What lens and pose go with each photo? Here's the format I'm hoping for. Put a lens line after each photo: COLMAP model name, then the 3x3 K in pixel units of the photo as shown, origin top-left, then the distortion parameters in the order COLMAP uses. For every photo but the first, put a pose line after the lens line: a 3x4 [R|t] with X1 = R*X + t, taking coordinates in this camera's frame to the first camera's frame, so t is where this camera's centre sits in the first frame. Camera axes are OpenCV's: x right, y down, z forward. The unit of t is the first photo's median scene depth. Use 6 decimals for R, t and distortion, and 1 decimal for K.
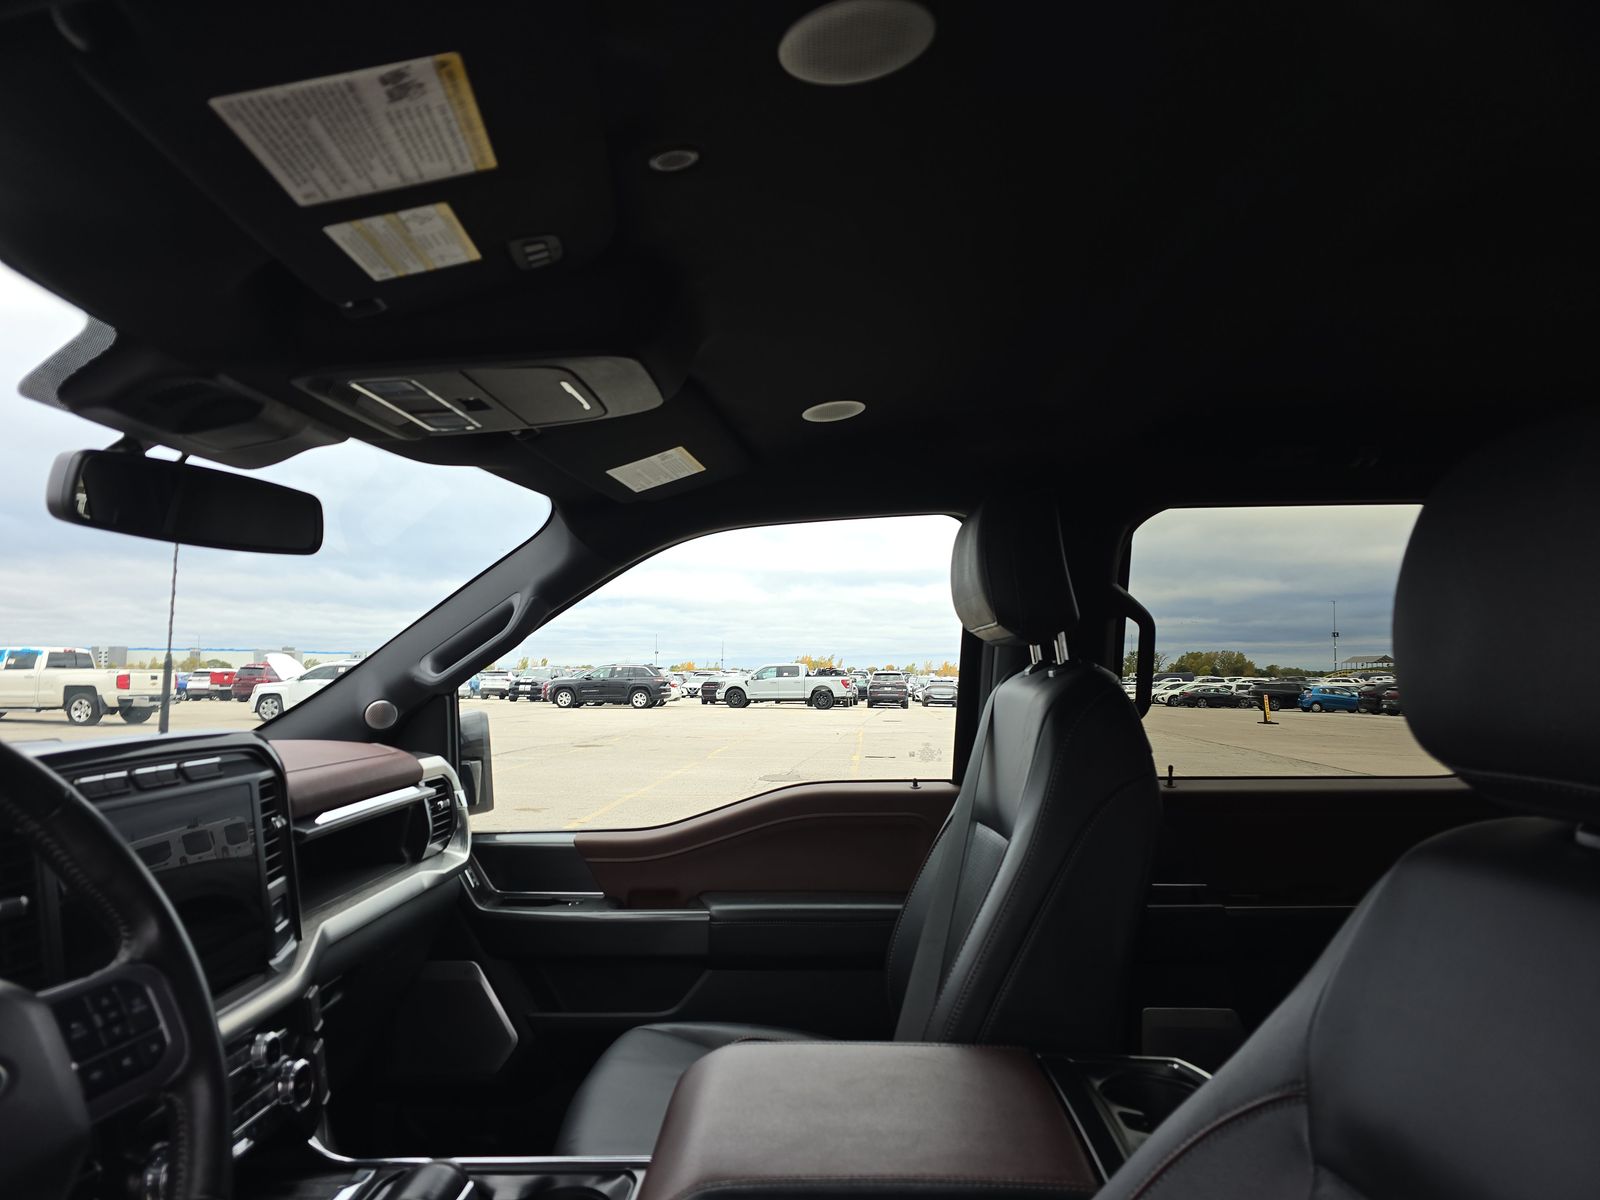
lens RADIAL K [[988.0, 0, 800.0], [0, 988.0, 600.0], [0, 0, 1]] dist [0.031885, -0.002333]
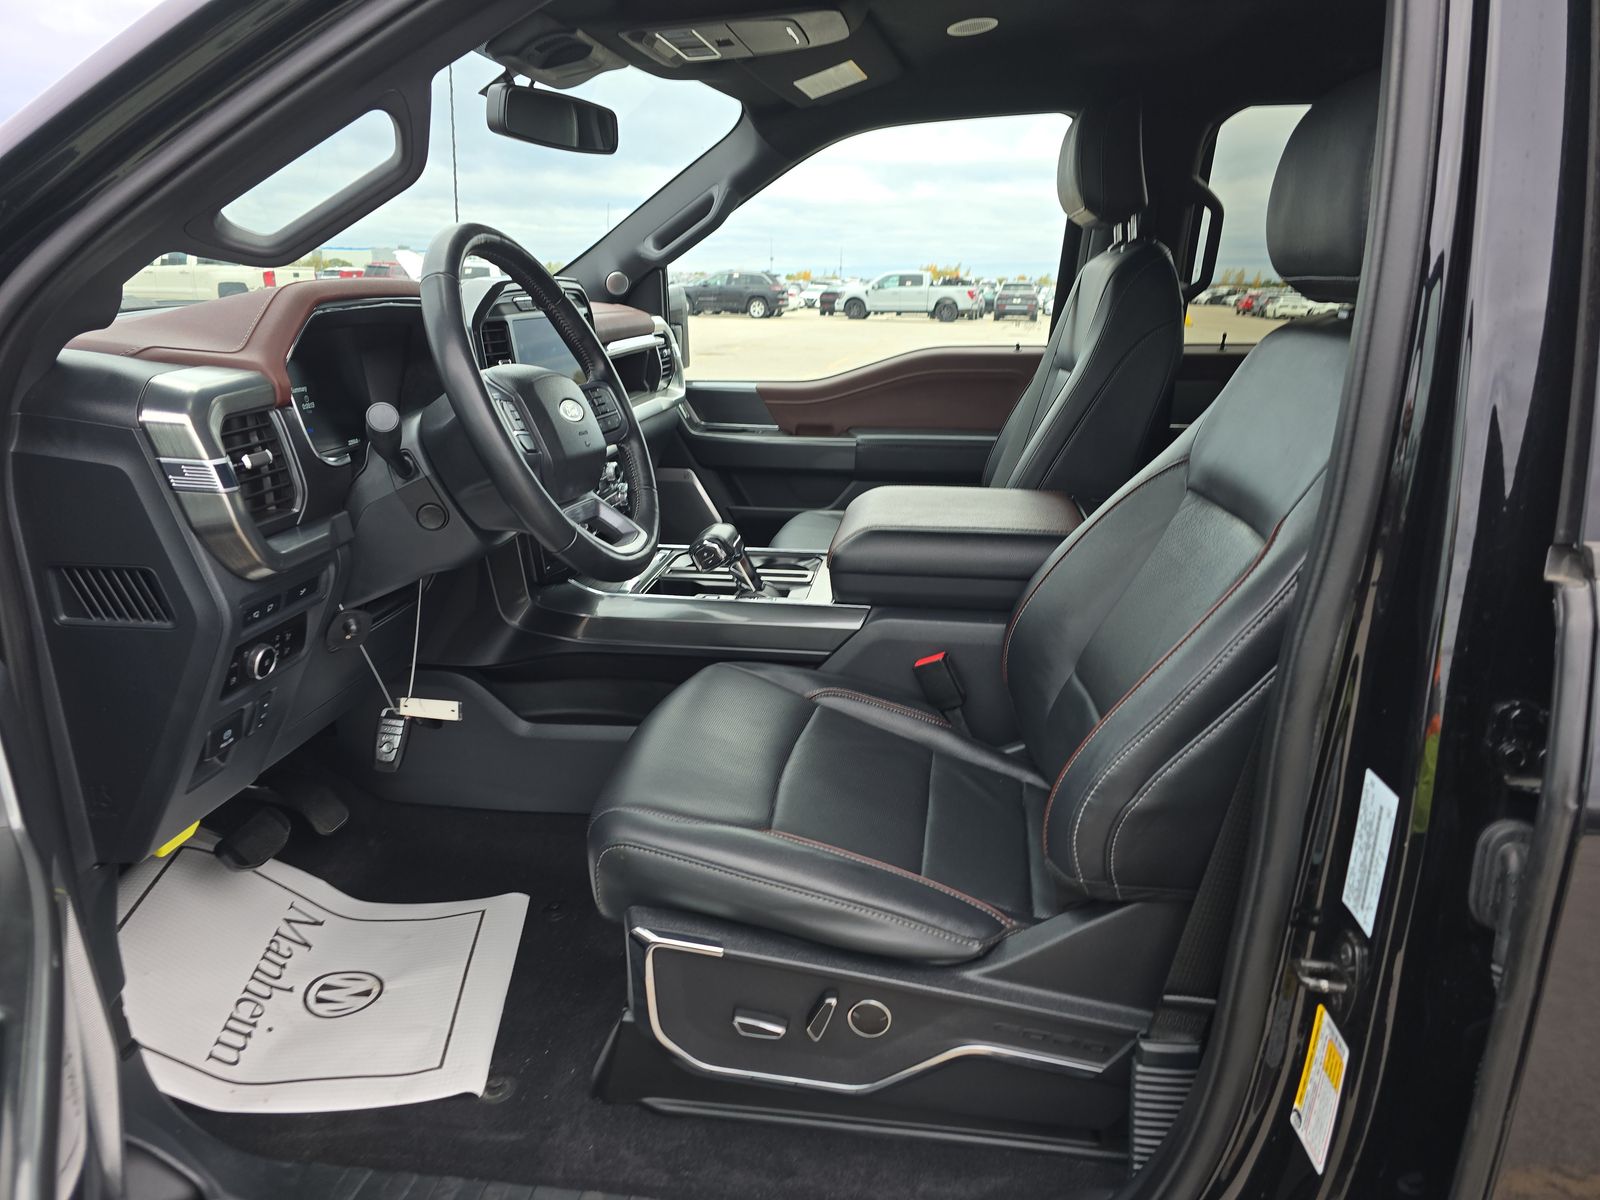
lens RADIAL K [[988.0, 0, 800.0], [0, 988.0, 600.0], [0, 0, 1]] dist [0.031885, -0.002333]
pose [[0.992944, 0.046747, -0.108981, -0.009561], [-0.002494, 0.927048, 0.374935, 0.008431], [0.118558, -0.372017, 0.920623, -0.385968]]
